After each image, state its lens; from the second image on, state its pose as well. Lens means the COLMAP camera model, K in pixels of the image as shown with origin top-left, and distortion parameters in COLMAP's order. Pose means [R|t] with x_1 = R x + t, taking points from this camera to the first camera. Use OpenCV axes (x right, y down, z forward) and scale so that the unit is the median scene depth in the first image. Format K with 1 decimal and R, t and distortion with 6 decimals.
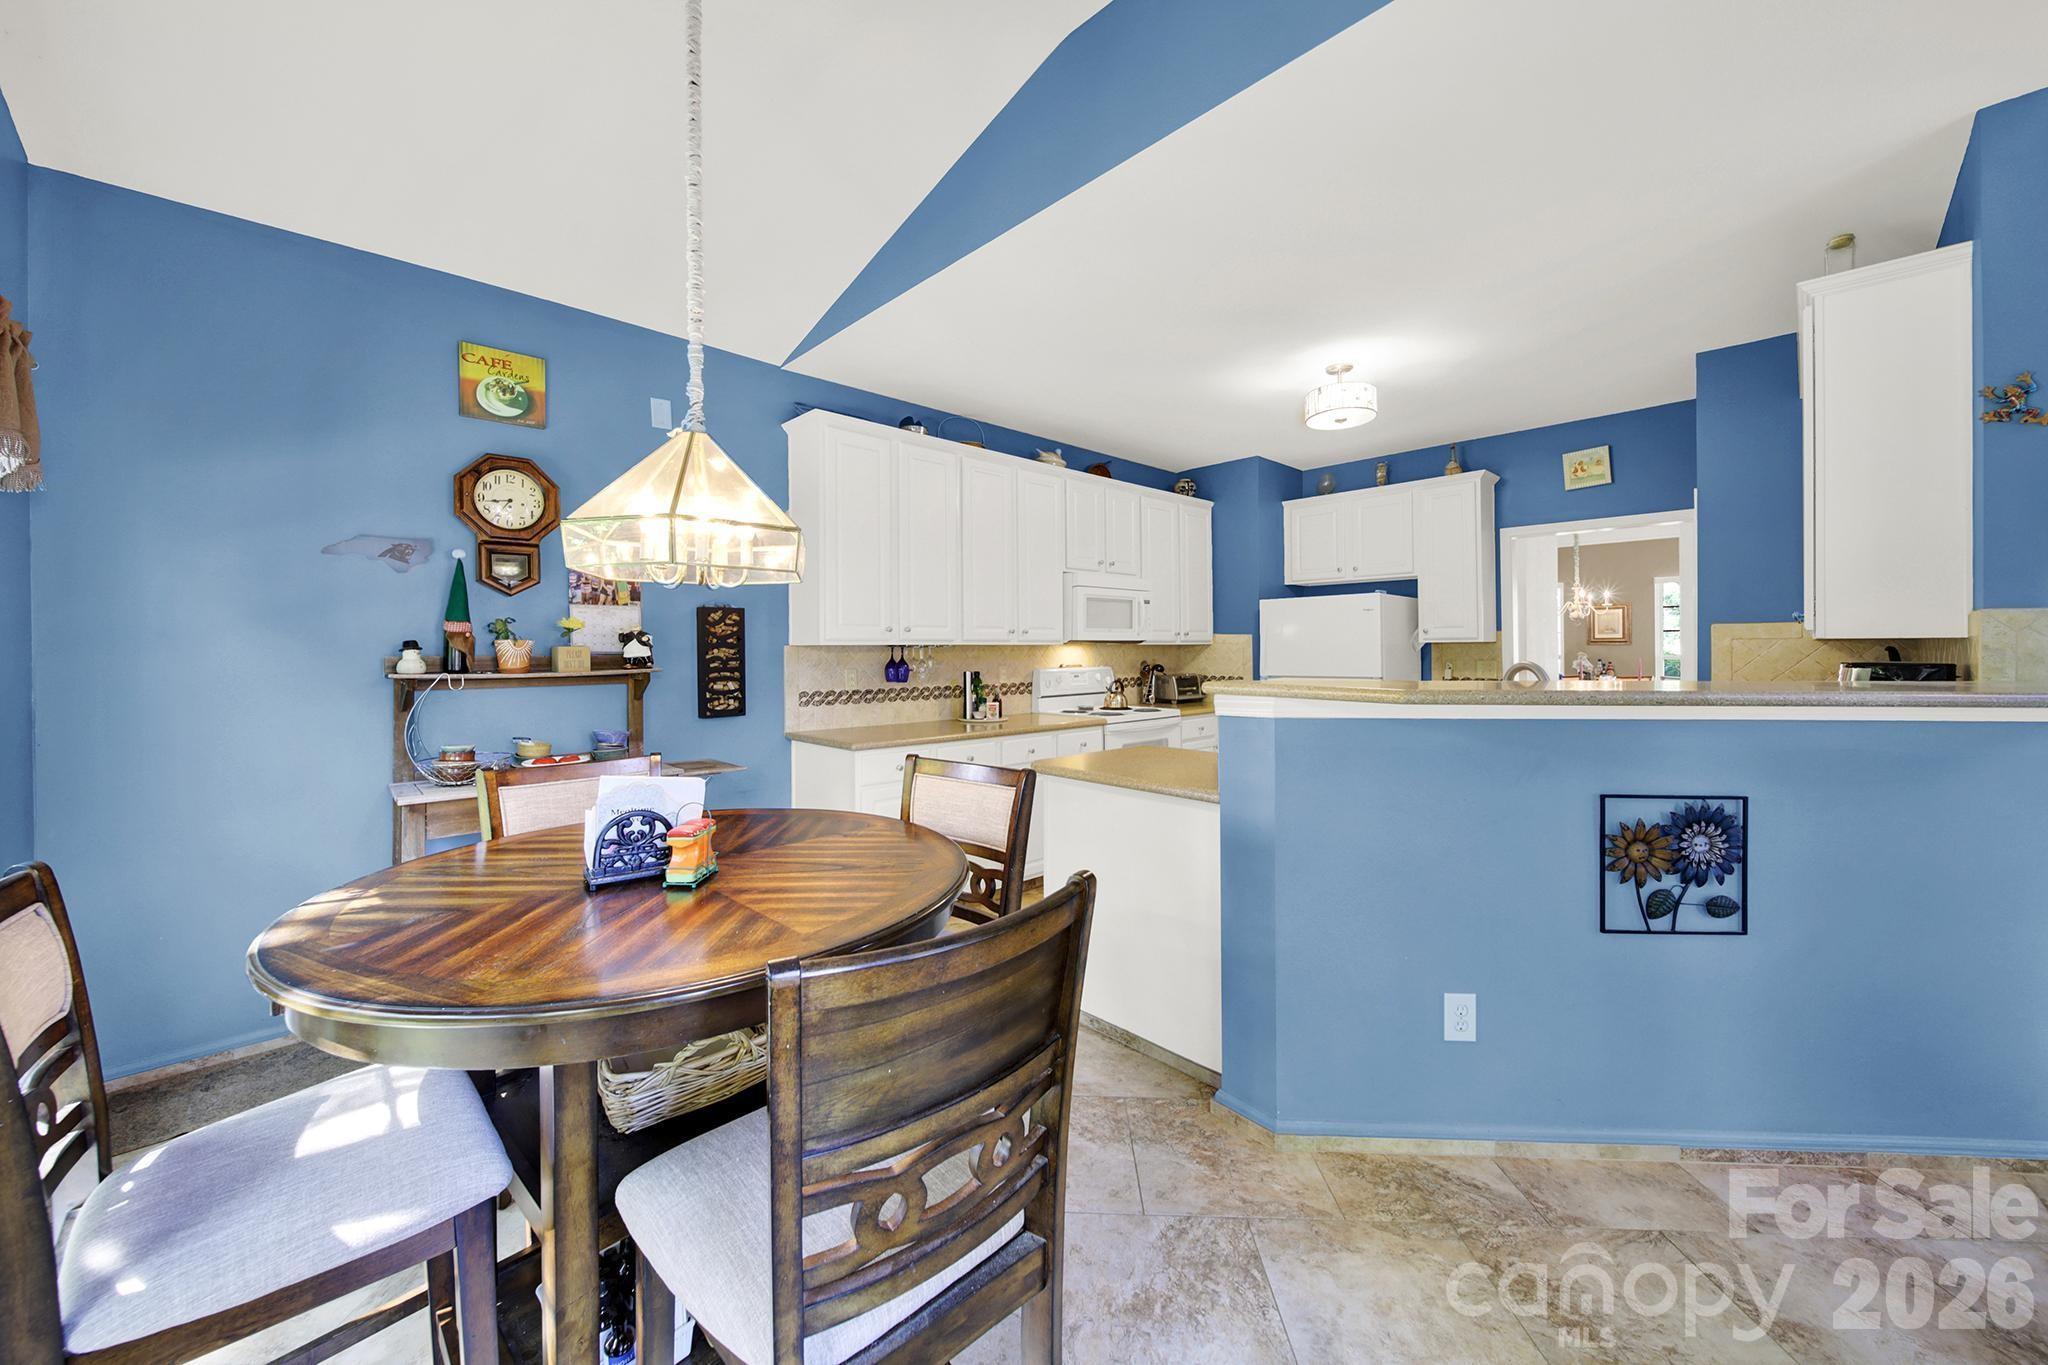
lens RADIAL K [[779.1, 0, 1024.9], [0, 779.1, 667.9], [0, 0, 1]] dist [-0.001687, -0.000901]
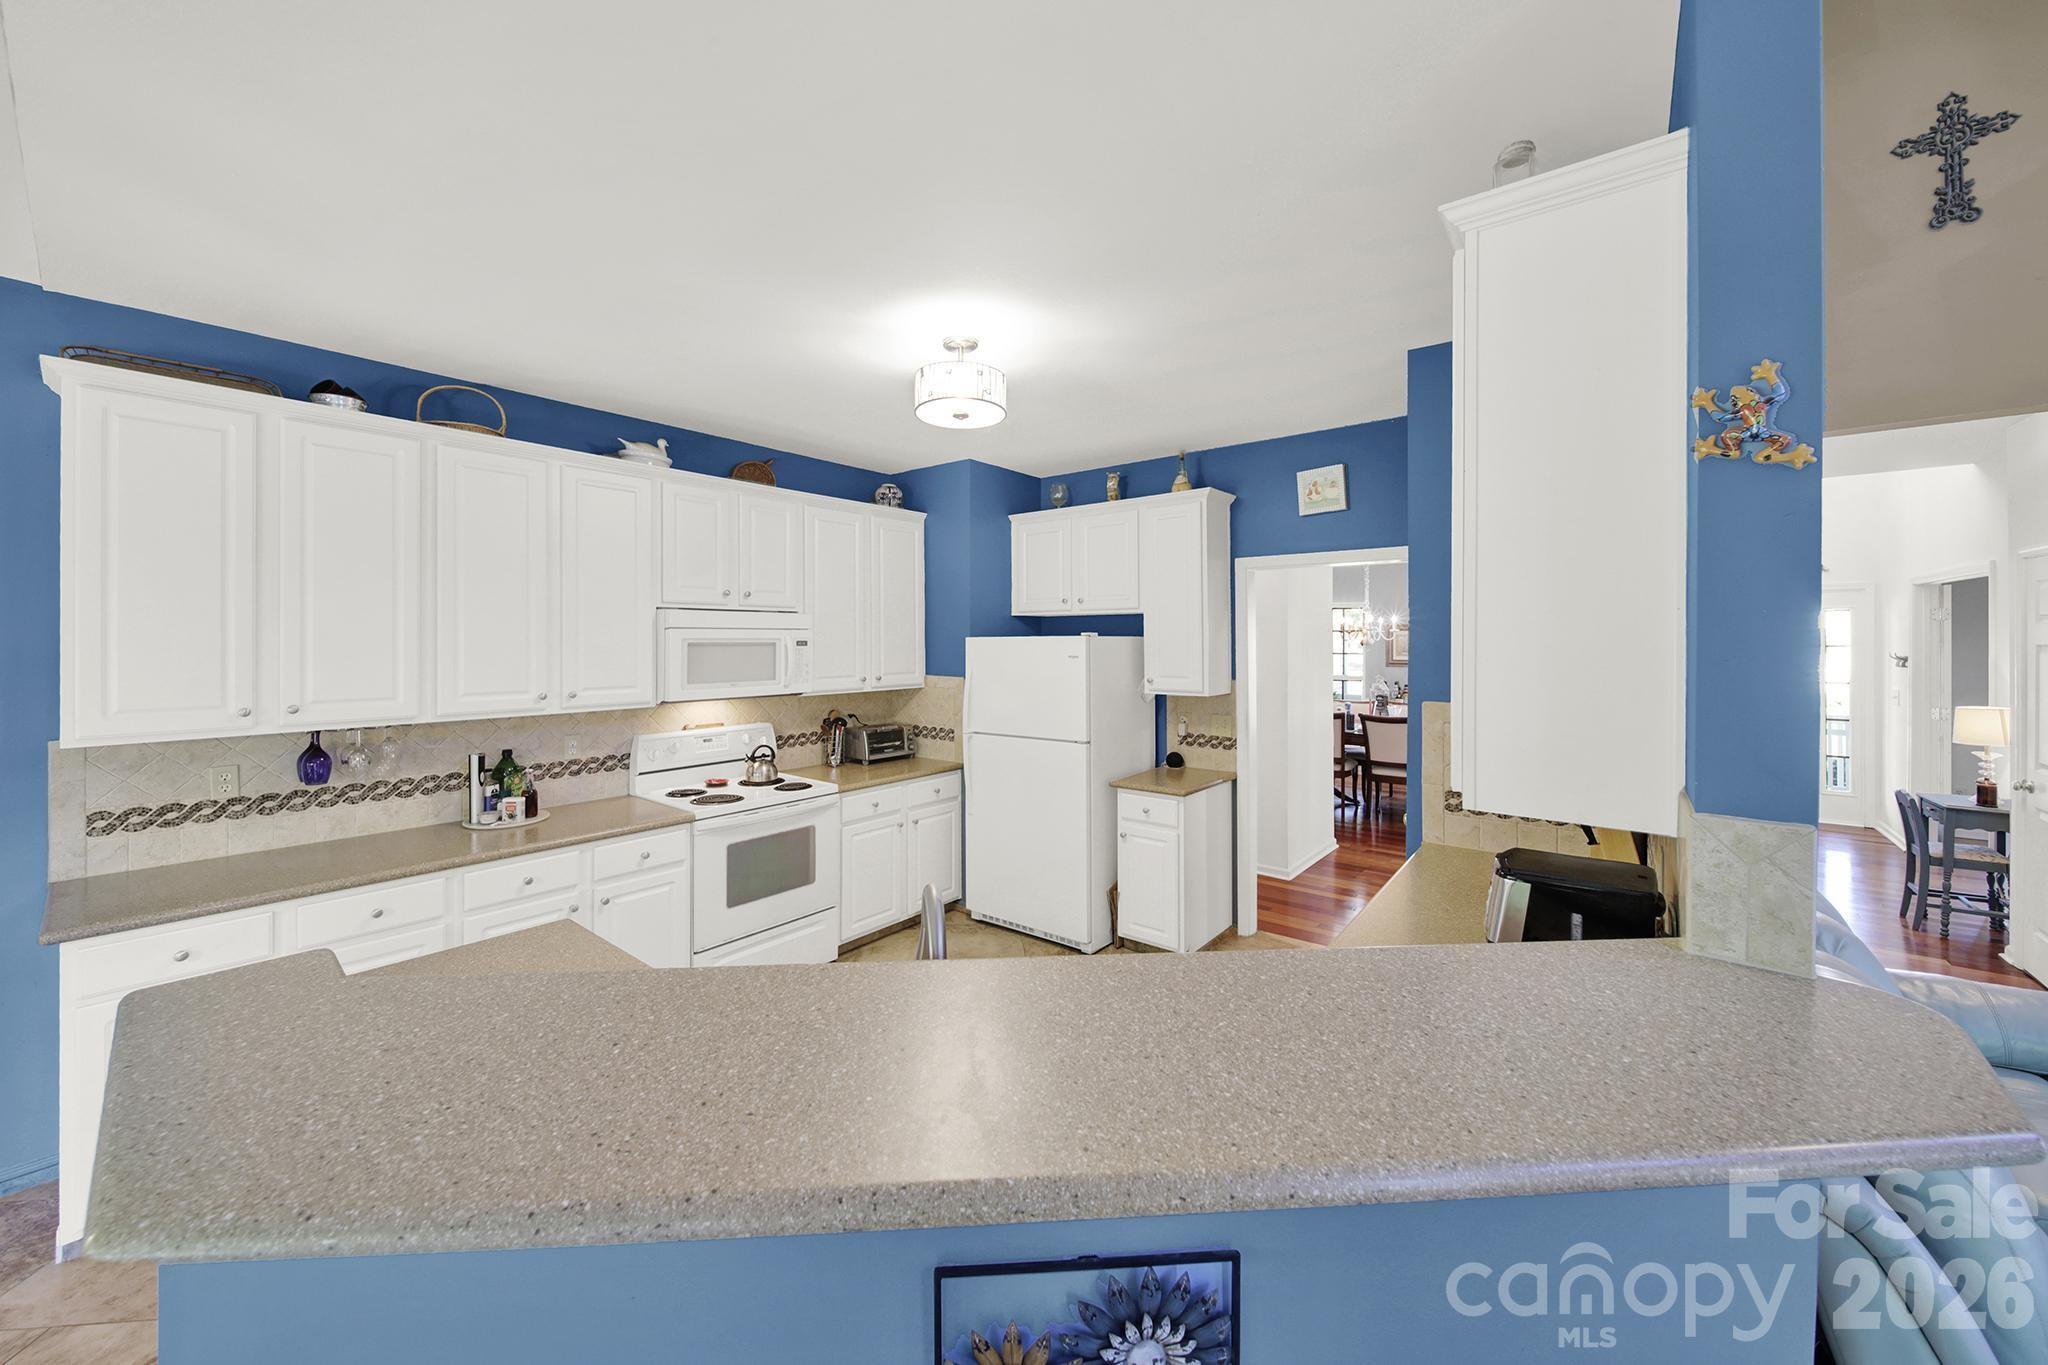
lens RADIAL K [[784.6, 0, 1021.2], [0, 784.6, 667.0], [0, 0, 1]] dist [-0.002421, -0.000113]
pose [[0.989312, 0.000485, 0.145811, 0.265746], [-0.000997, 0.999994, 0.003439, -0.065858], [-0.145809, -0.003548, 0.989306, 0.203589]]
